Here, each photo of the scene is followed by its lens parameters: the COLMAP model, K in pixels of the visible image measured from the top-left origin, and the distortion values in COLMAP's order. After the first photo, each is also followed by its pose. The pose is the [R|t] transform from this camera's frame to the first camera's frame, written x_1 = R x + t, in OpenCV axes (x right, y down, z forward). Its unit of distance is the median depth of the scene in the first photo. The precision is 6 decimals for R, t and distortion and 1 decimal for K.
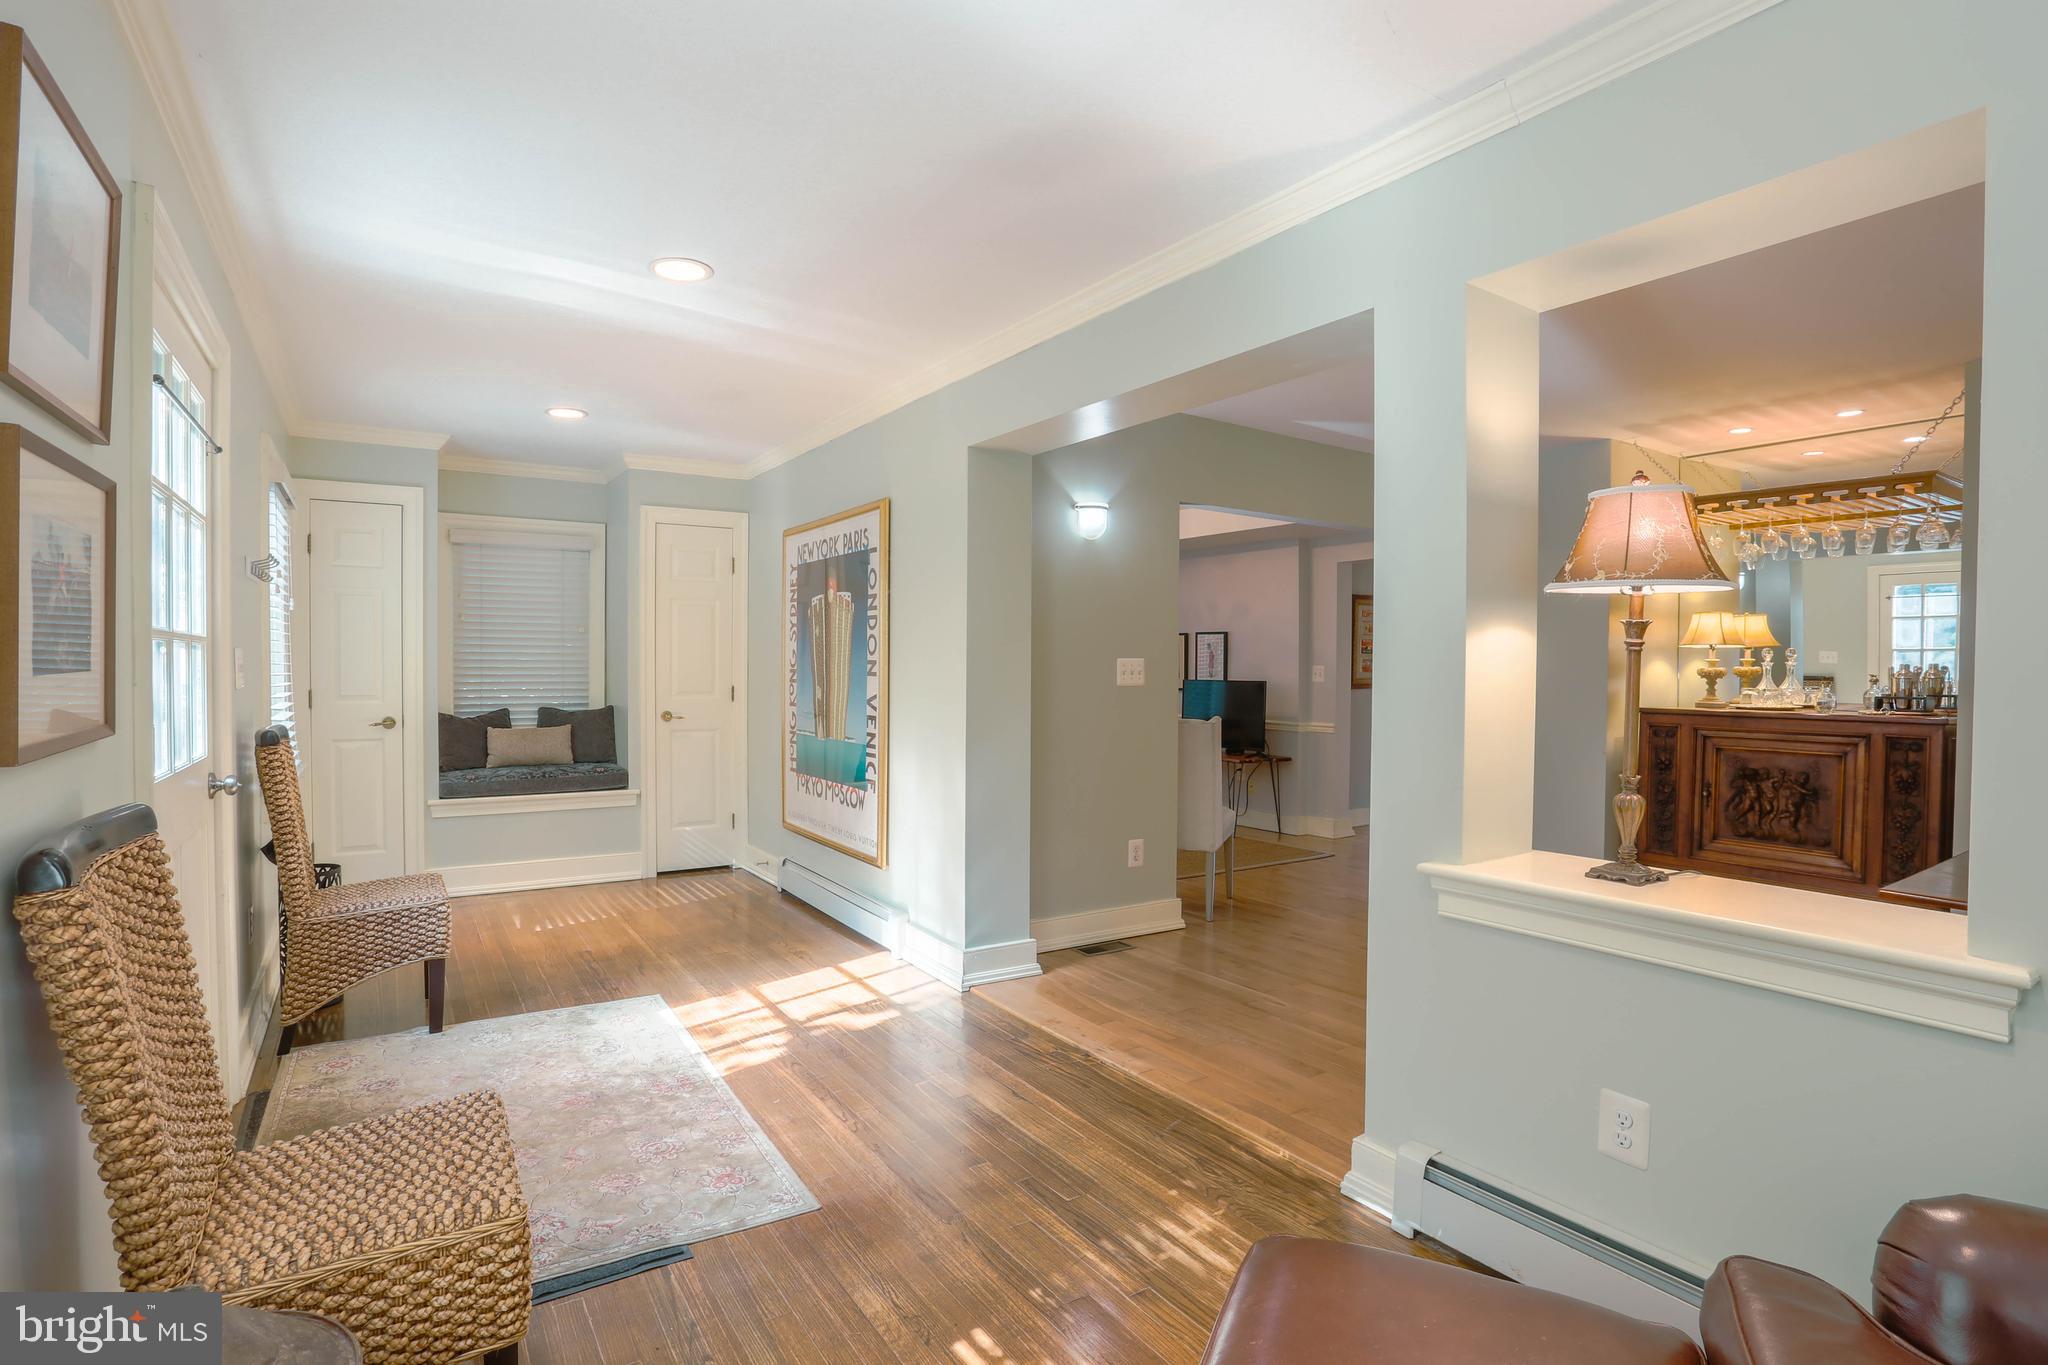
lens RADIAL K [[979.4, 0, 1020.9], [0, 979.4, 676.7], [0, 0, 1]] dist [-0.039682, -0.000322]
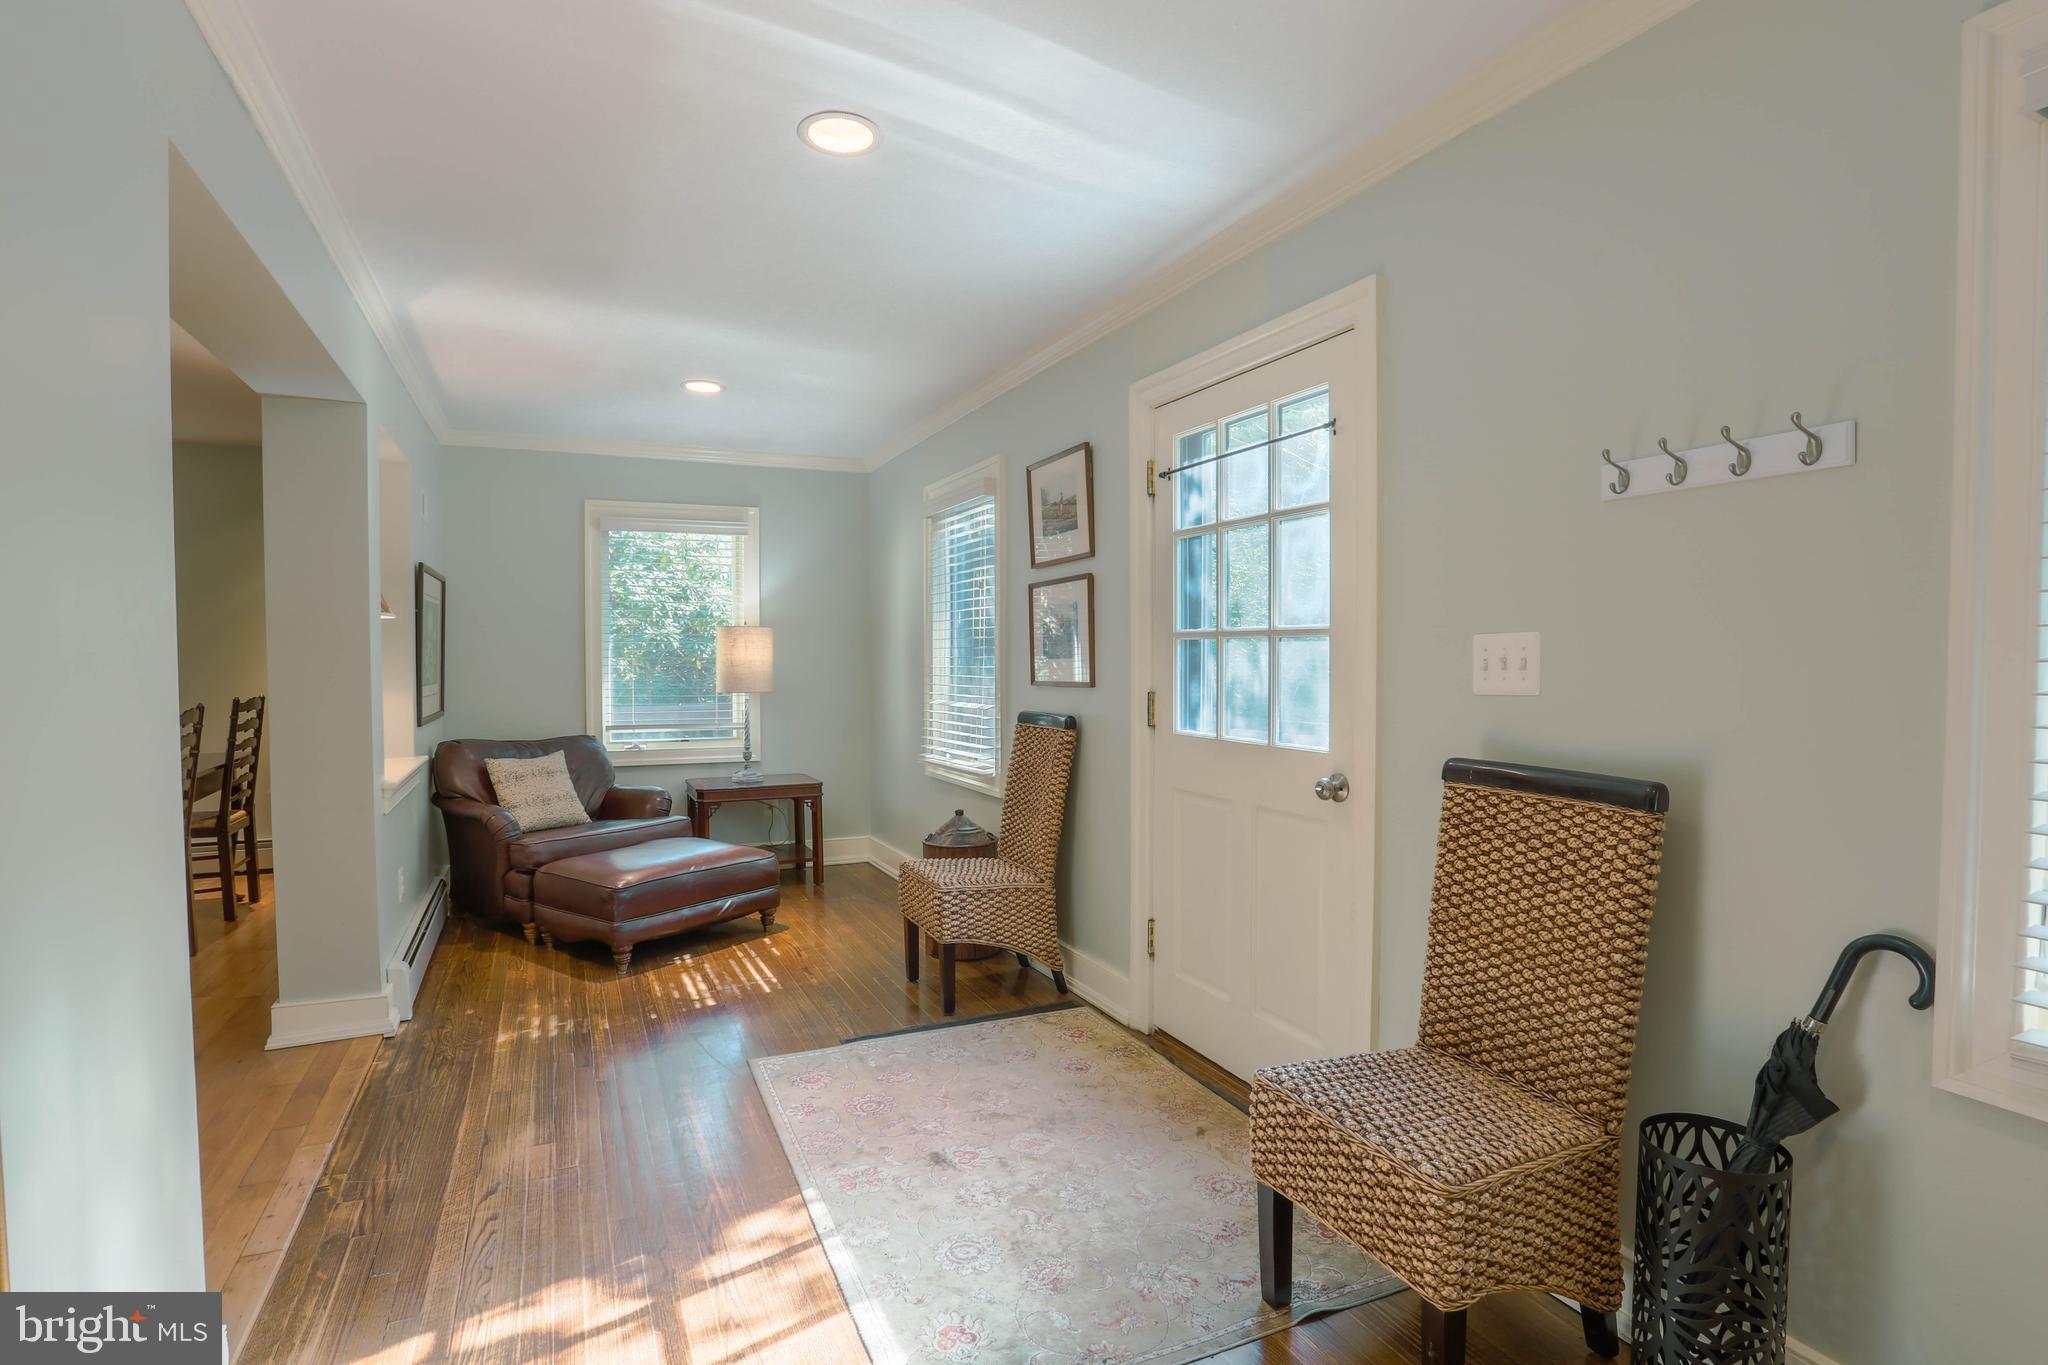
lens RADIAL K [[979.4, 0, 1024.6], [0, 979.4, 691.7], [0, 0, 1]] dist [-0.039682, -0.000322]
pose [[-0.991146, 0.001335, 0.132770, -0.664726], [0.004687, 0.999678, 0.024935, 0.007307], [-0.132694, 0.025337, -0.990833, 1.975663]]
